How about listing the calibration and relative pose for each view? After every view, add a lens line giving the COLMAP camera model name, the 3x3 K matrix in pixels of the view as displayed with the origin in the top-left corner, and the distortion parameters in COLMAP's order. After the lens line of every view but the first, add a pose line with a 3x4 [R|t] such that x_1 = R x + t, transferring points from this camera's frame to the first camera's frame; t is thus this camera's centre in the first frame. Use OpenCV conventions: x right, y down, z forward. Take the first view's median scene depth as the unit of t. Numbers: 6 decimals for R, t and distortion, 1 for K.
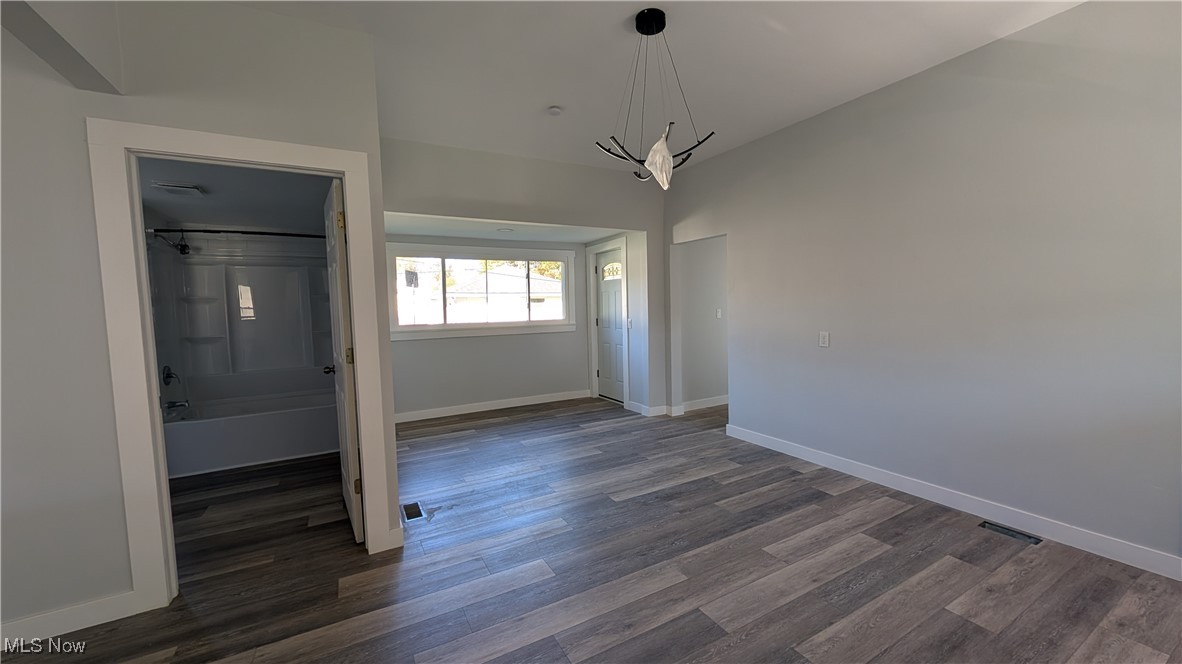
lens RADIAL K [[444.2, 0, 596.2], [0, 444.2, 331.9], [0, 0, 1]] dist [-0.000371, 0.000251]
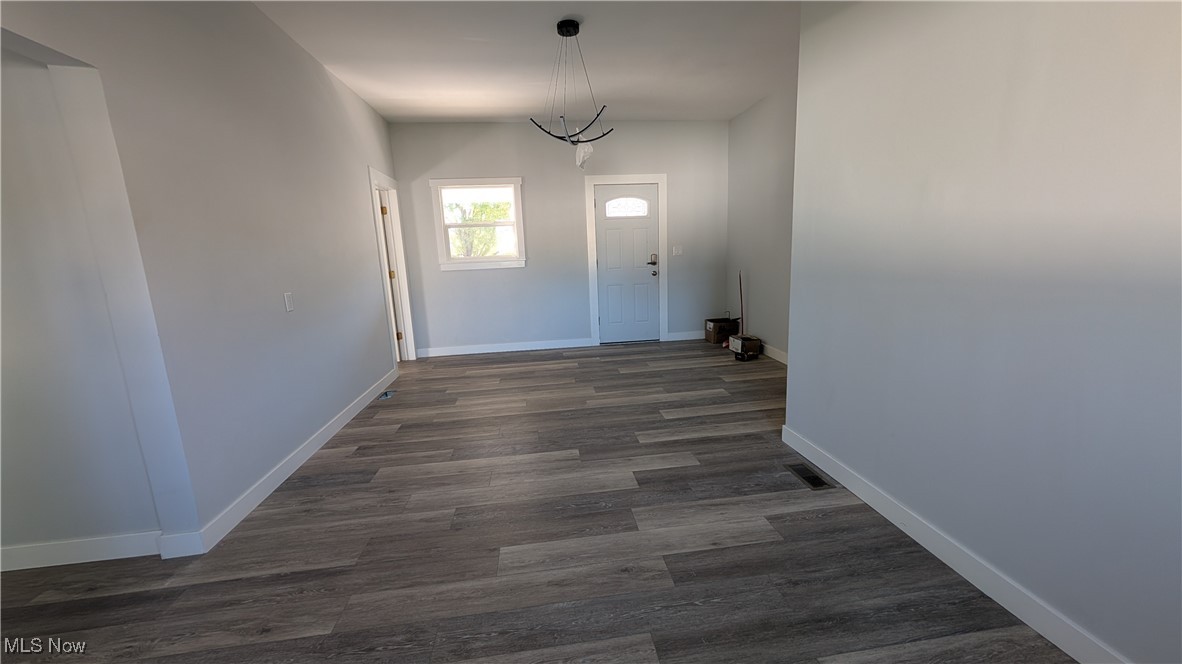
lens RADIAL K [[444.2, 0, 596.2], [0, 444.2, 331.9], [0, 0, 1]] dist [-0.000371, 0.000251]
pose [[-0.924427, -0.014565, 0.381080, -0.432949], [0.081665, 0.968529, 0.235121, -0.105043], [-0.372512, 0.248473, -0.894145, 2.176690]]
